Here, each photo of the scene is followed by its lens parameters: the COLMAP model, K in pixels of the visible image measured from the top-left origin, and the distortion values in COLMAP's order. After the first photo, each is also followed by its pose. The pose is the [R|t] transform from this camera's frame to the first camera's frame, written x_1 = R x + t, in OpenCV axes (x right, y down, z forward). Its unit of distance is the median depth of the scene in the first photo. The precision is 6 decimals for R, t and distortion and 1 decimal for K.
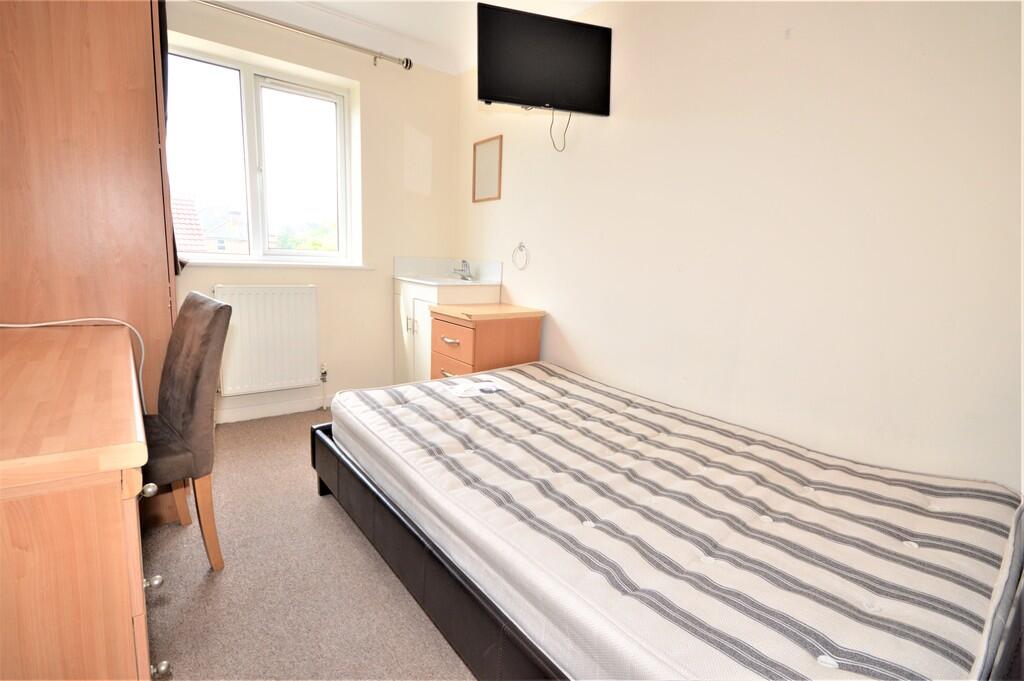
lens RADIAL K [[480.2, 0, 514.8], [0, 480.2, 336.6], [0, 0, 1]] dist [-0.000860, -0.000747]
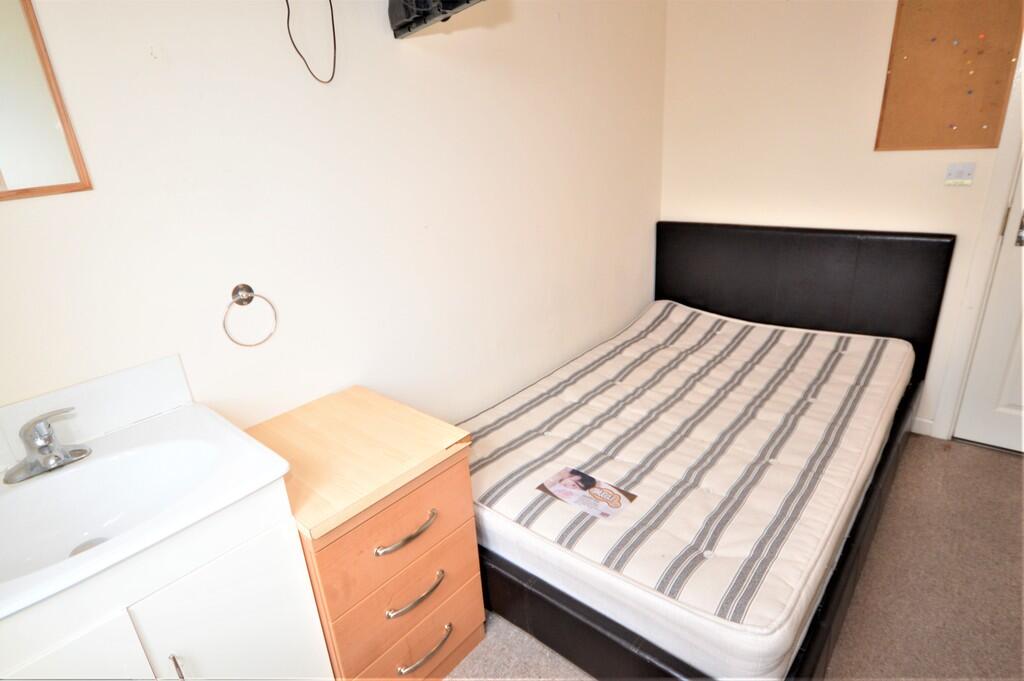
lens RADIAL K [[550.8, 0, 513.6], [0, 550.8, 342.4], [0, 0, 1]] dist [0.000729, 0.000266]
pose [[-0.189926, -0.382485, 0.904231, -0.908340], [0.220283, 0.880912, 0.418890, -0.556420], [-0.956767, 0.278745, -0.083053, 1.519326]]
